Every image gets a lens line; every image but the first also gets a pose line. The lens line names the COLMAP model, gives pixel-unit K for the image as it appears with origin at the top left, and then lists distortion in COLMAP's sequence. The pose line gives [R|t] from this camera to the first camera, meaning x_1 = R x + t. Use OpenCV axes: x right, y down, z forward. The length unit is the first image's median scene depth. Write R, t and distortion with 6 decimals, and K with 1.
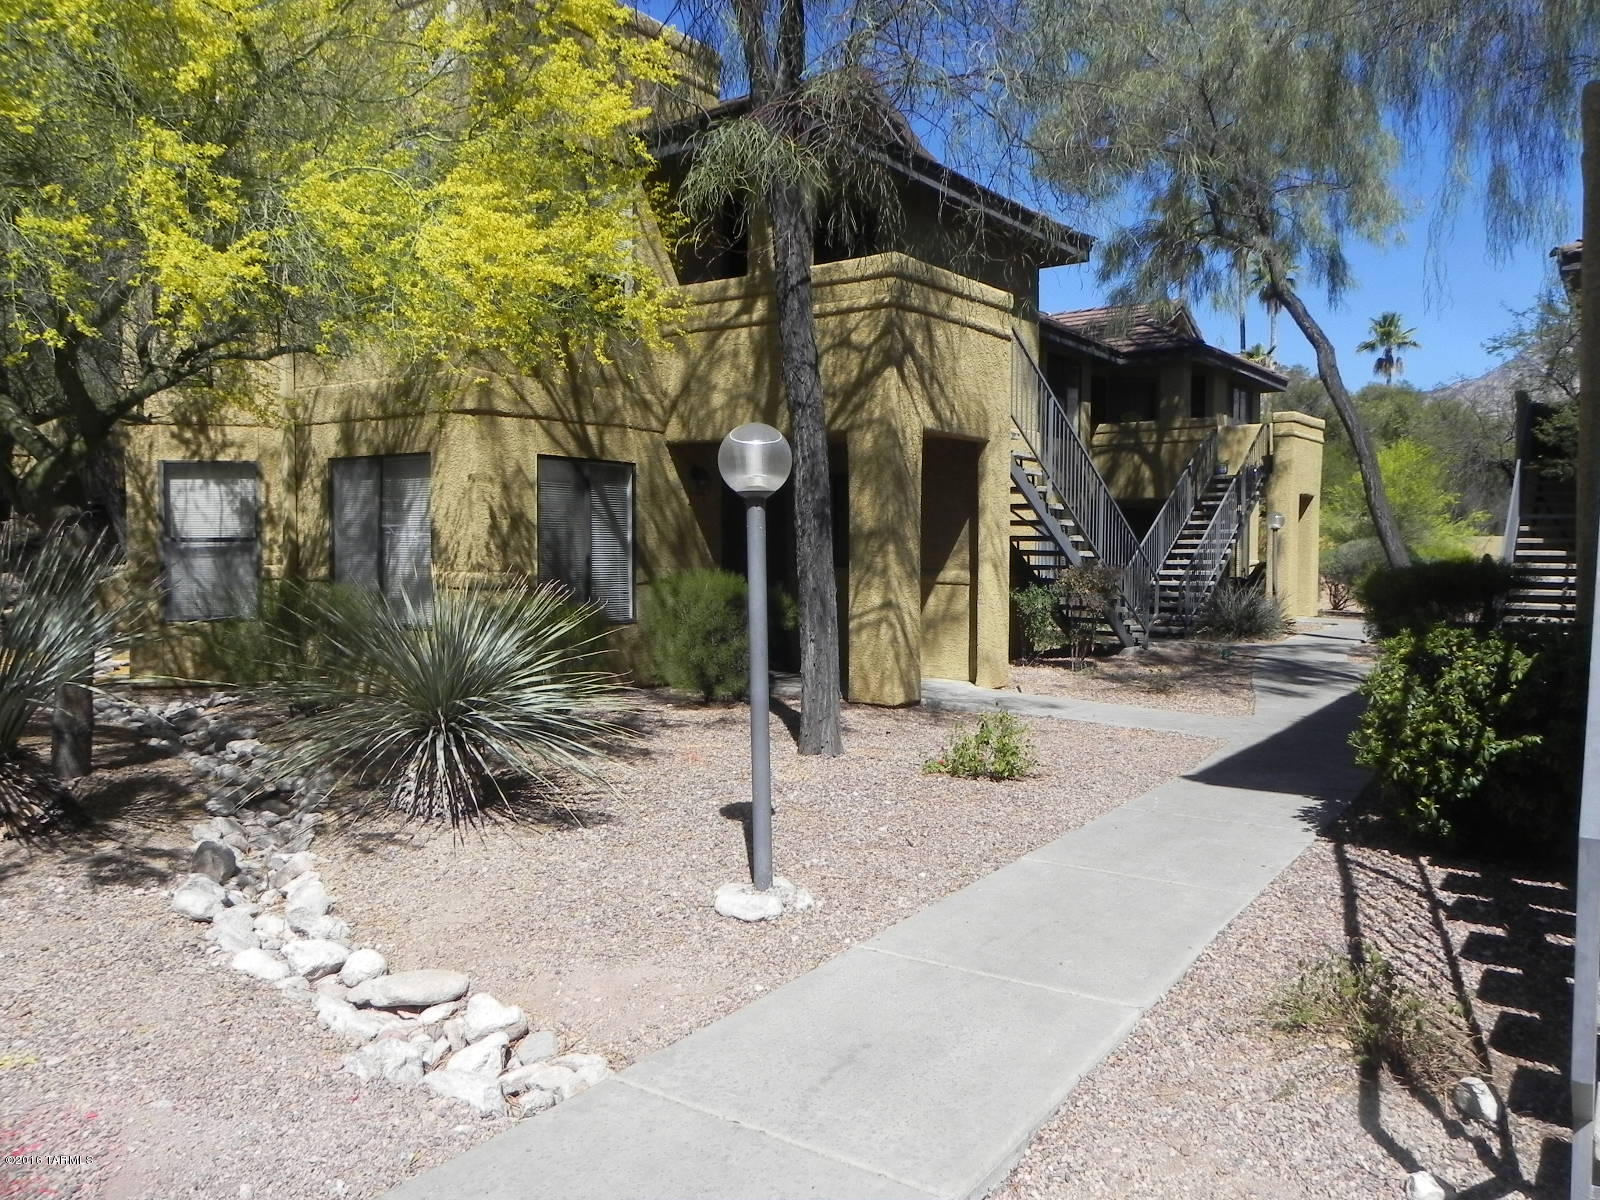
lens RADIAL K [[1217.5, 0, 804.4], [0, 1217.5, 600.0], [0, 0, 1]] dist [-0.015116, 0.009880]
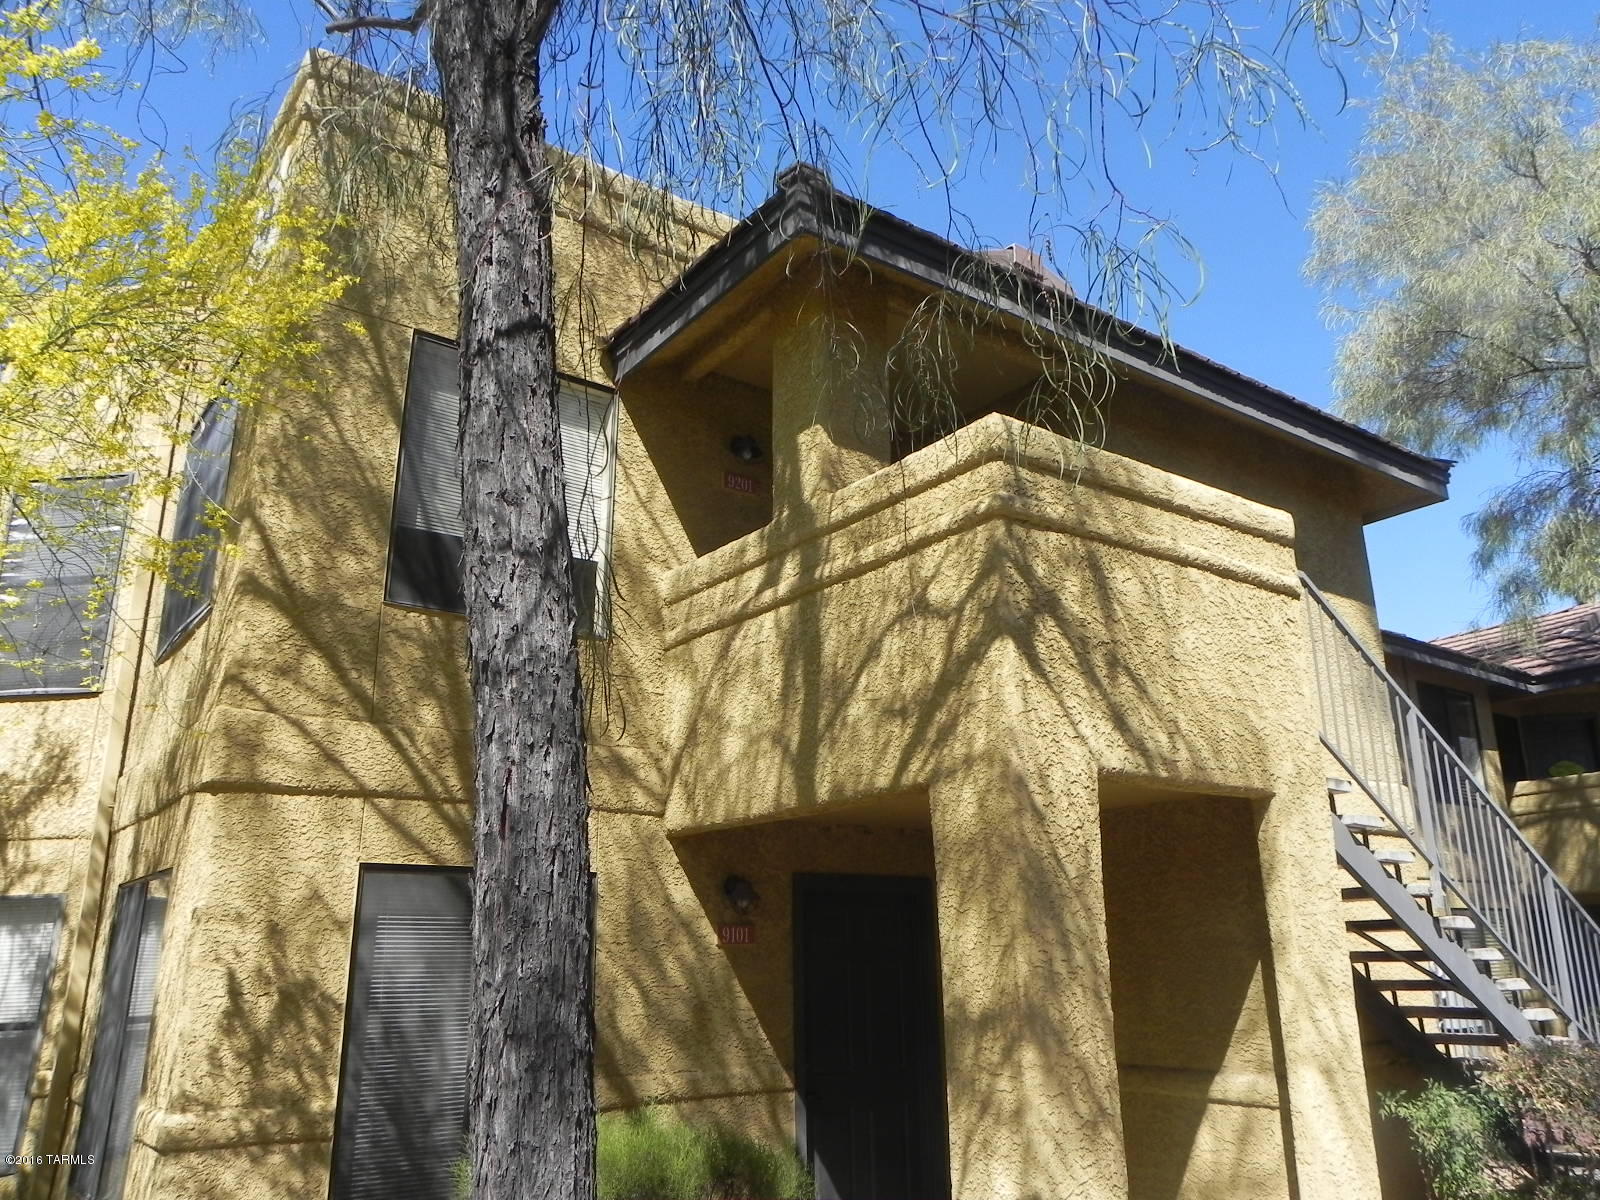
lens RADIAL K [[1217.5, 0, 840.4], [0, 1217.5, 594.5], [0, 0, 1]] dist [-0.015116, 0.009880]
pose [[0.963080, -0.099900, -0.249992, 0.119874], [0.012258, 0.943909, -0.329978, -0.051444], [0.268935, 0.314731, 0.910285, 0.515024]]
